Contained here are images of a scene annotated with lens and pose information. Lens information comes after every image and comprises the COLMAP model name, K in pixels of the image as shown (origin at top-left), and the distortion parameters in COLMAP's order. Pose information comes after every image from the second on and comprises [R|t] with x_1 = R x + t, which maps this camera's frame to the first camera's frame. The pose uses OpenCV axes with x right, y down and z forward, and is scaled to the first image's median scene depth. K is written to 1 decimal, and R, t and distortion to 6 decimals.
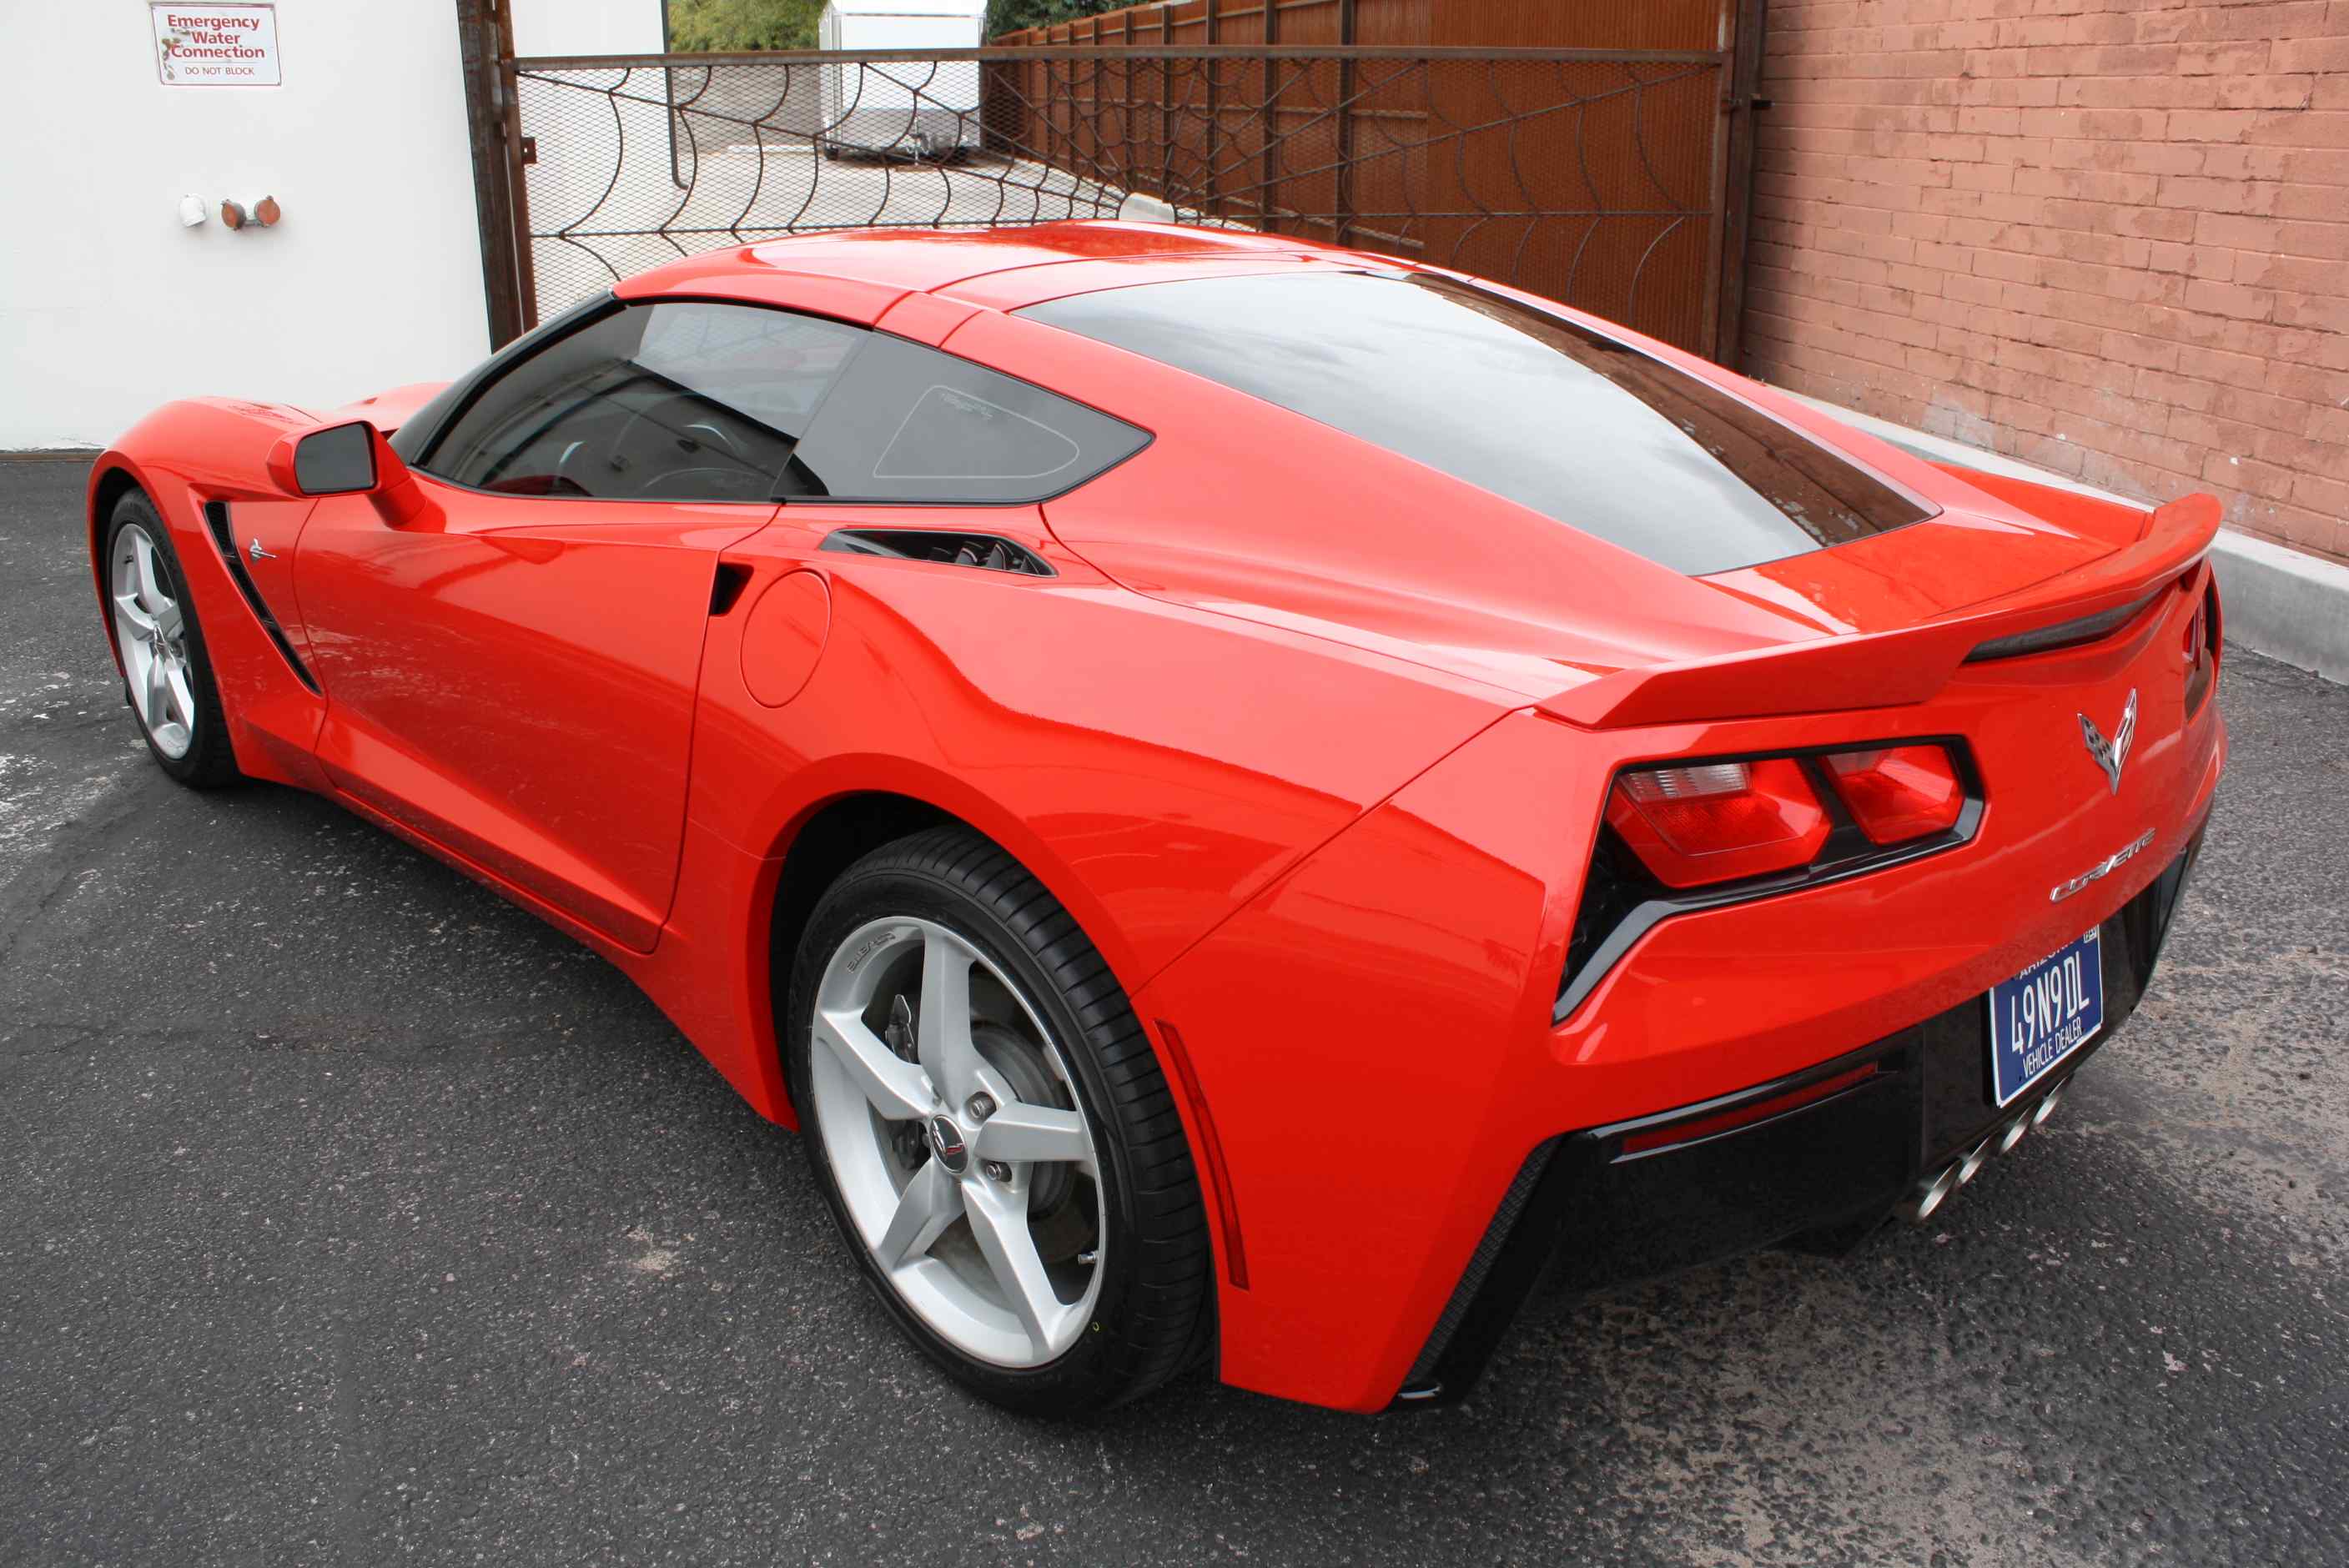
lens RADIAL K [[1982.4, 0, 1184.2], [0, 1982.4, 781.4], [0, 0, 1]] dist [-0.163248, 0.141615]
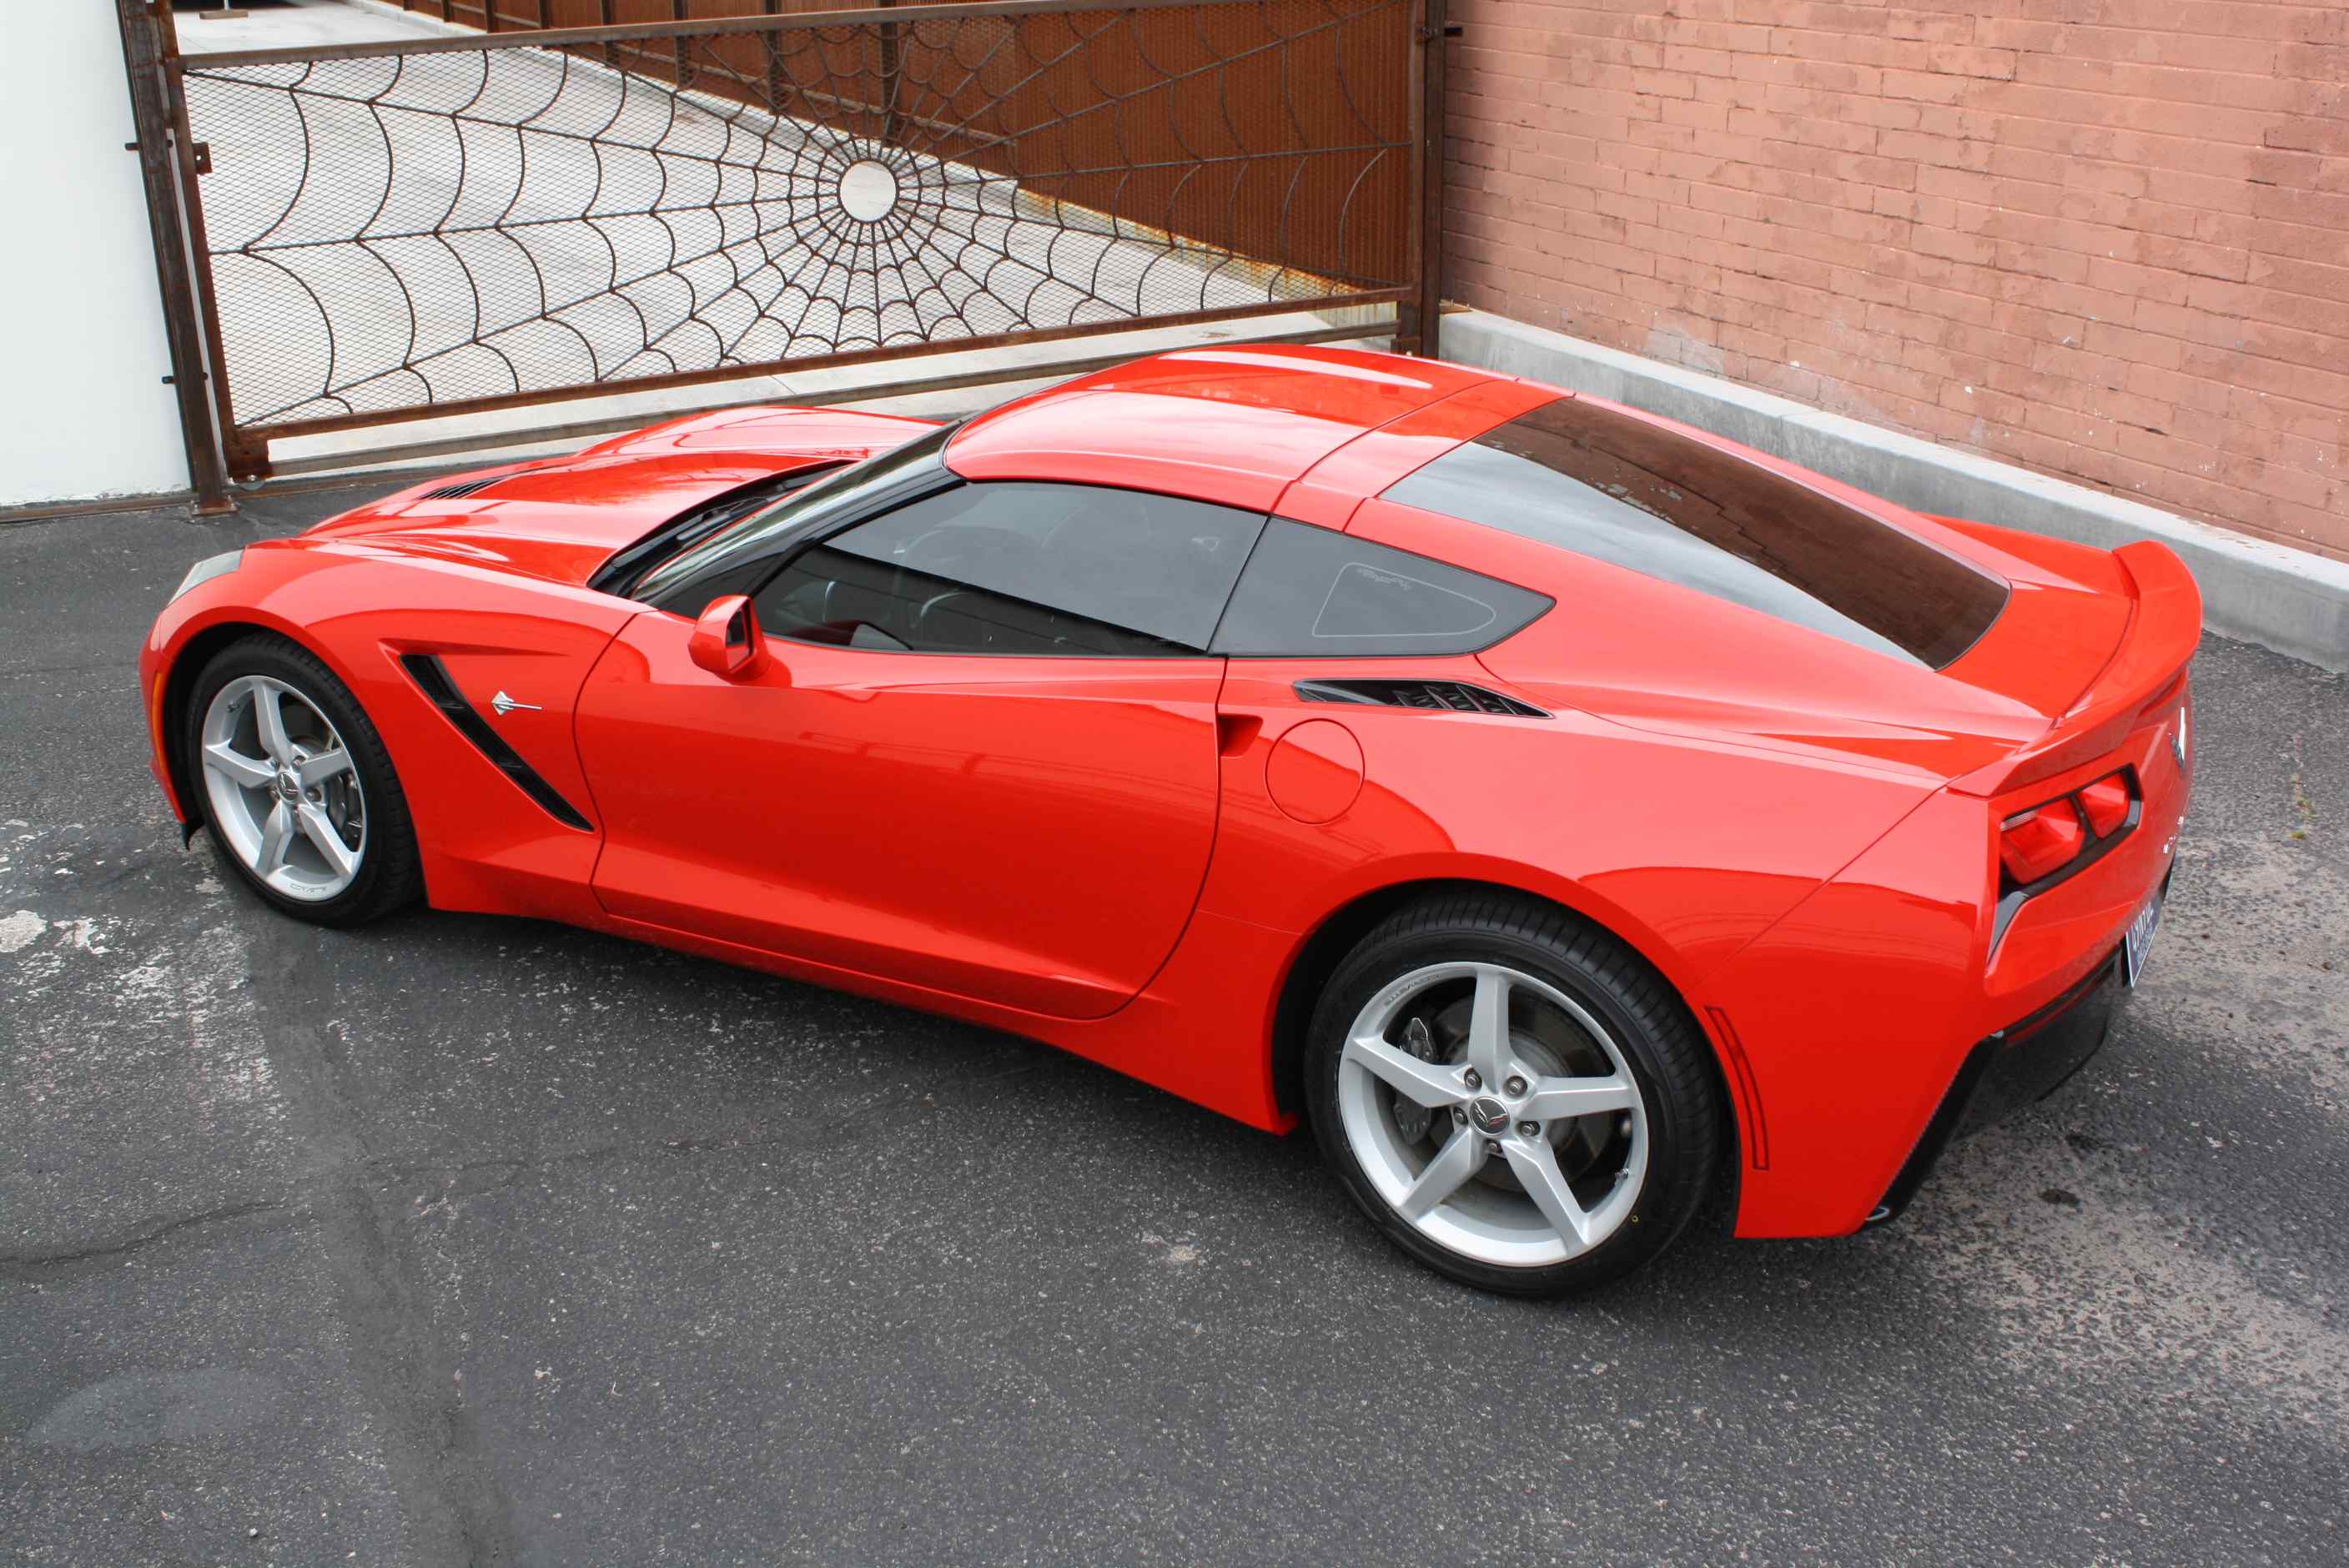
lens RADIAL K [[2424.0, 0, 1173.6], [0, 2424.0, 775.4], [0, 0, 1]] dist [-0.133810, 0.153875]
pose [[0.958857, -0.115498, 0.259334, -0.559822], [0.106248, 0.993109, 0.049456, -0.124555], [-0.263259, -0.019868, 0.964521, -0.449297]]
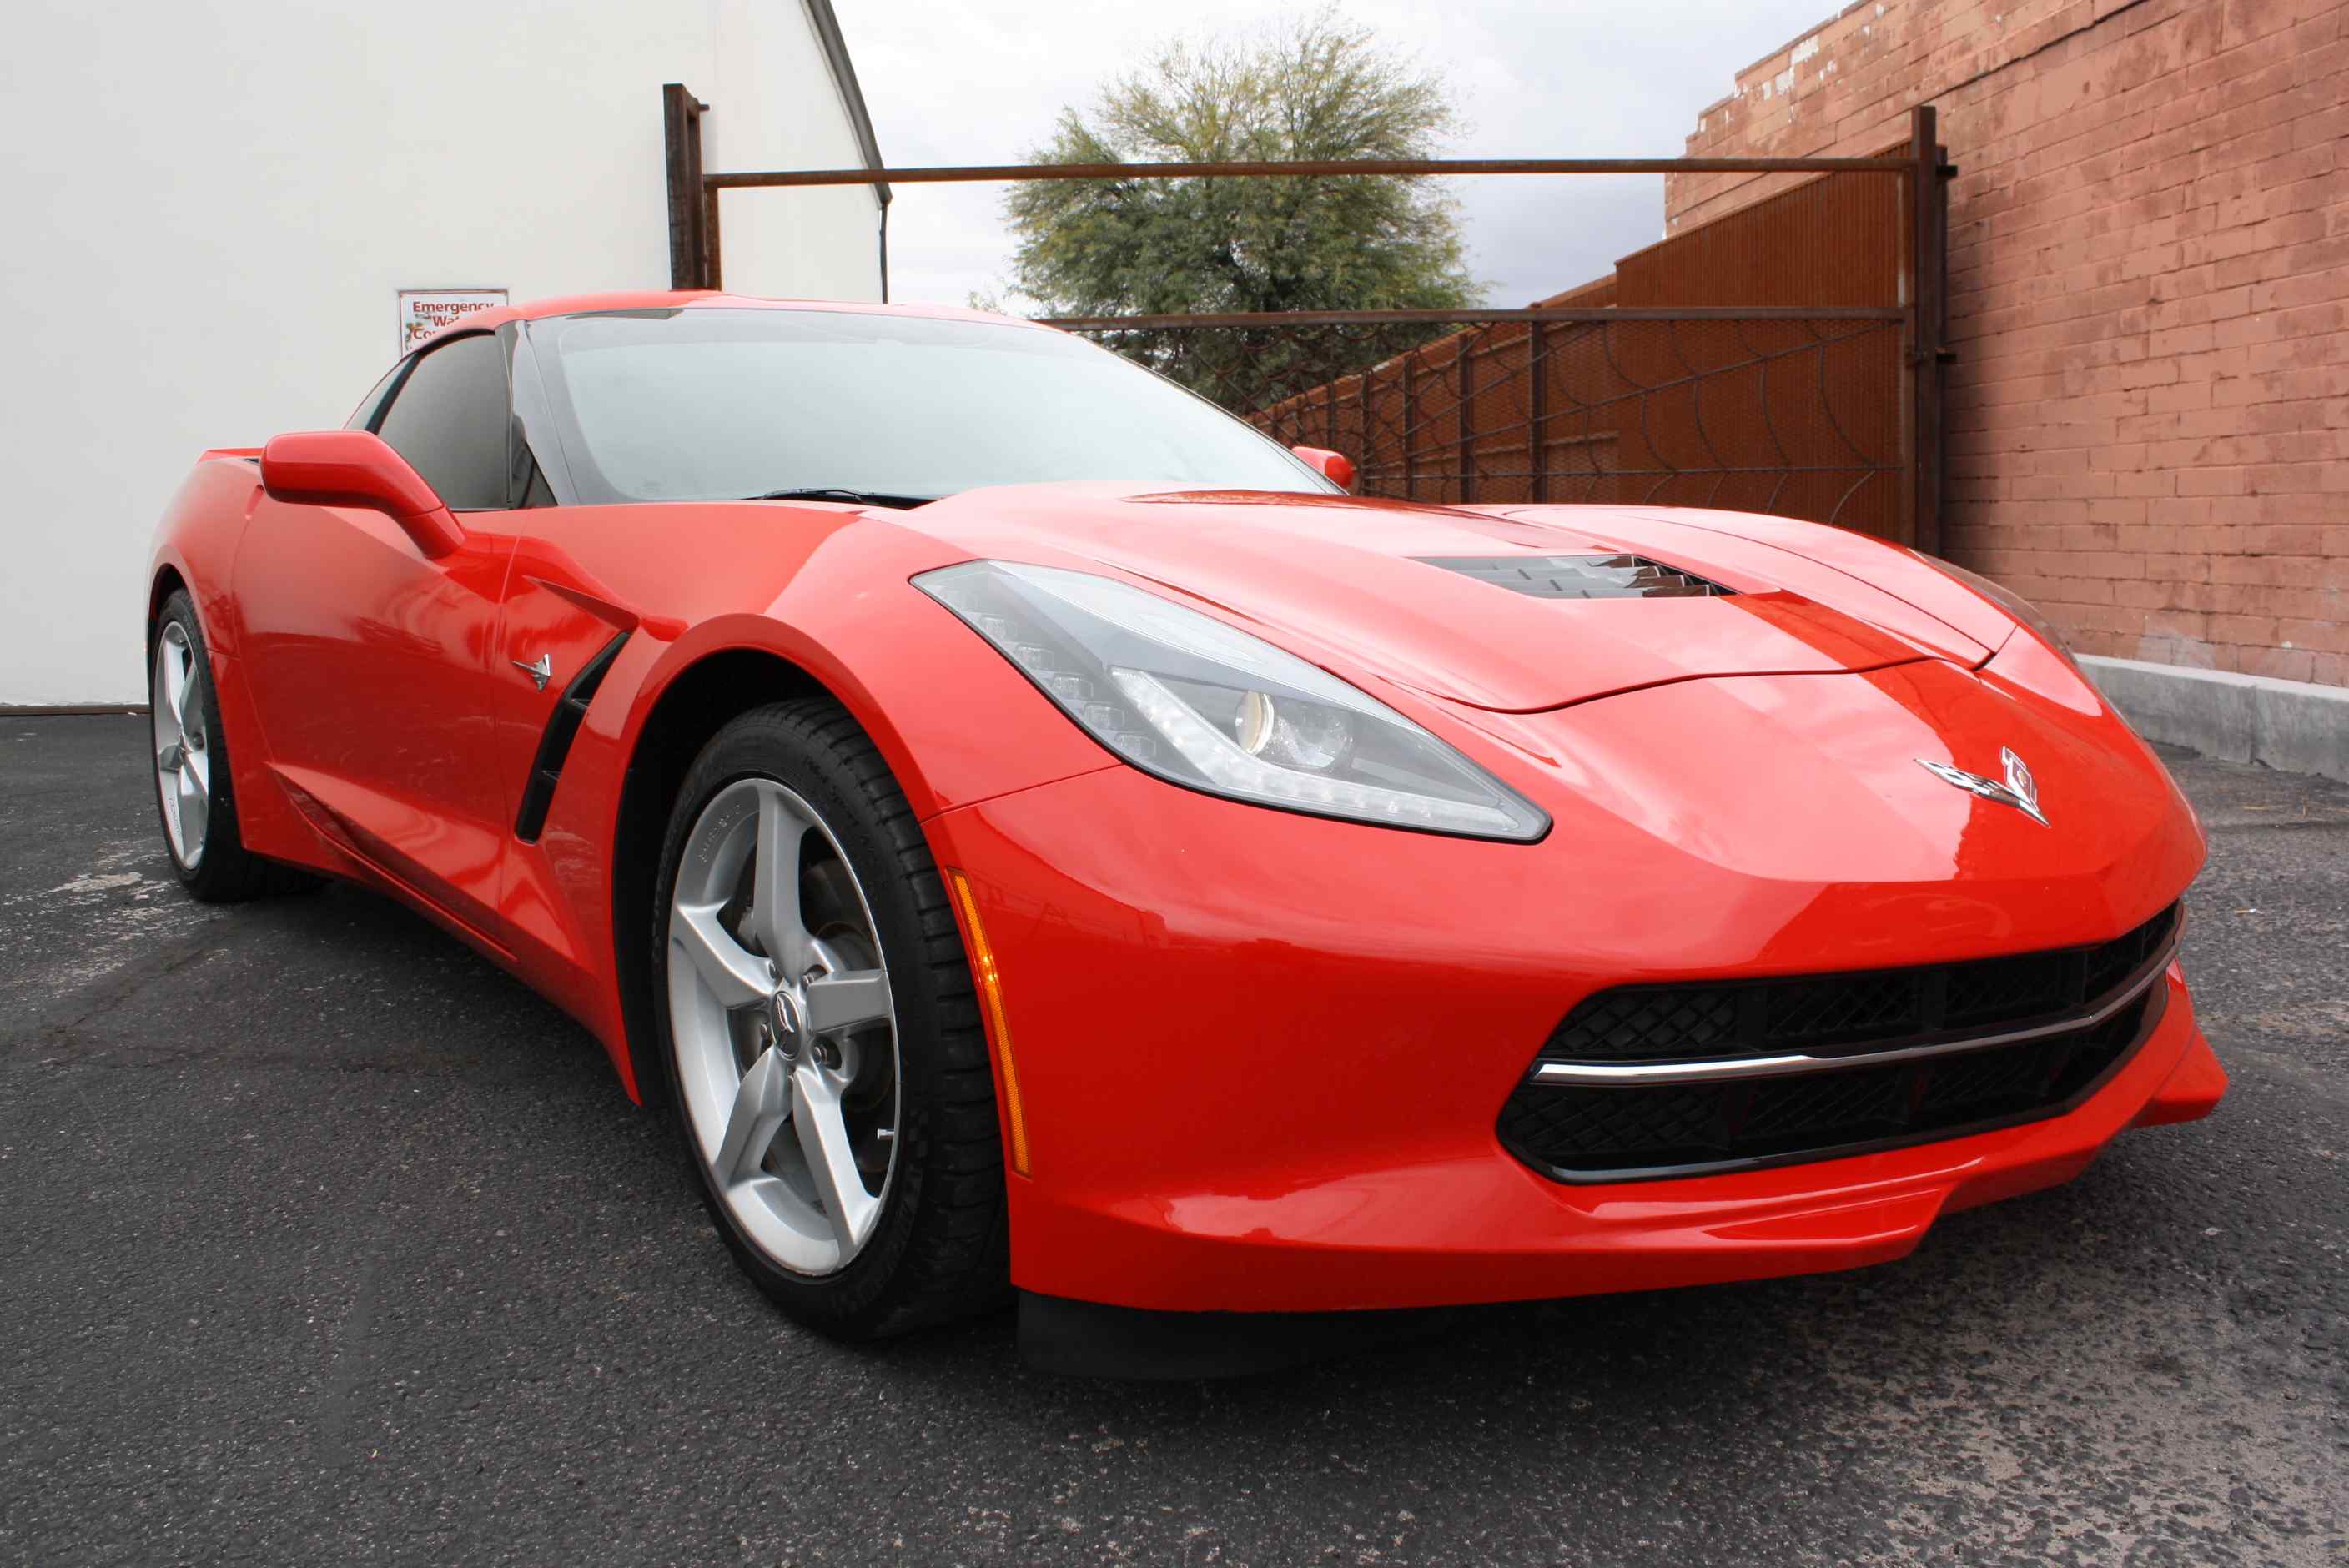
lens RADIAL K [[1982.4, 0, 1184.2], [0, 1982.4, 781.4], [0, 0, 1]] dist [-0.163248, 0.141615]
pose [[0.994212, -0.010622, -0.106912, 0.032471], [-0.011492, 0.978878, -0.204120, 0.193875], [0.106822, 0.204168, 0.973090, 0.088148]]
